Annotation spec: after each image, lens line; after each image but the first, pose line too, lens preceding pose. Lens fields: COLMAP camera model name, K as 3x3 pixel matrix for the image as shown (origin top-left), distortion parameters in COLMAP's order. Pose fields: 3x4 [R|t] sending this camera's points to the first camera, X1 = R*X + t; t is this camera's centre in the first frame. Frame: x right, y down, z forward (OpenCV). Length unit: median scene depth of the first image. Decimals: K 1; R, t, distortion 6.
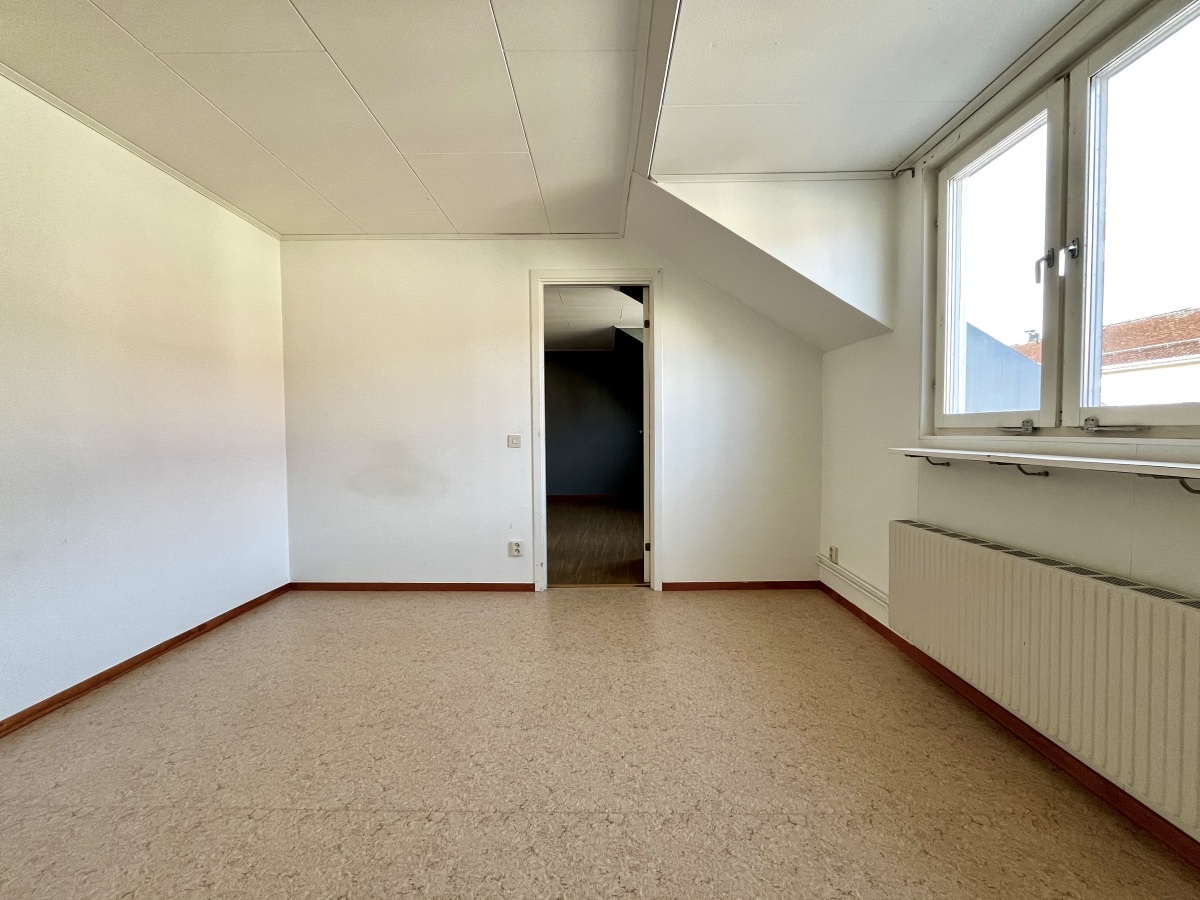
lens RADIAL K [[482.5, 0, 600.0], [0, 482.5, 450.0], [0, 0, 1]] dist [-0.001203, -0.000130]
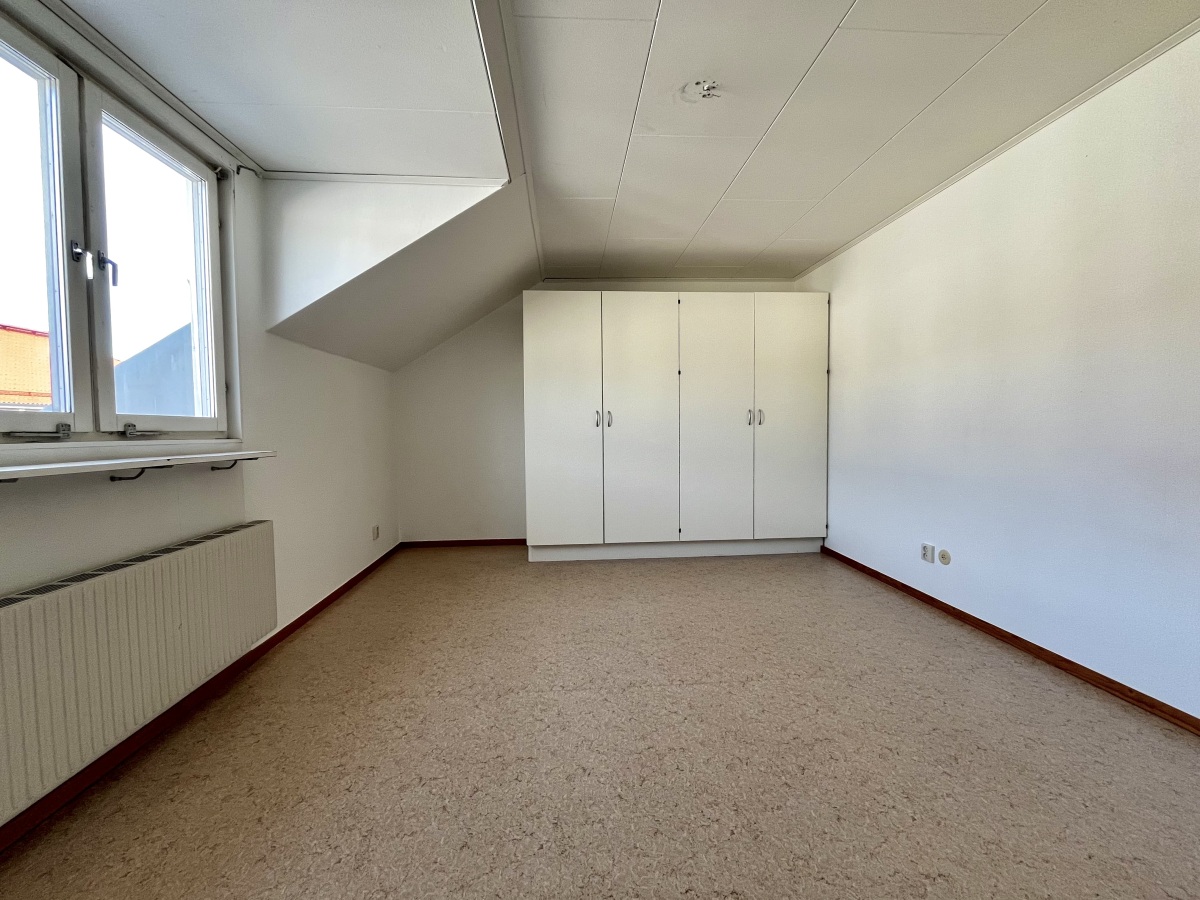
lens RADIAL K [[482.4, 0, 606.1], [0, 482.4, 449.7], [0, 0, 1]] dist [-0.001785, -0.000287]
pose [[-0.995669, 0.022508, -0.090203, 0.001627], [0.015208, 0.996614, 0.080804, -0.076021], [0.091716, 0.079082, -0.992640, 2.106696]]
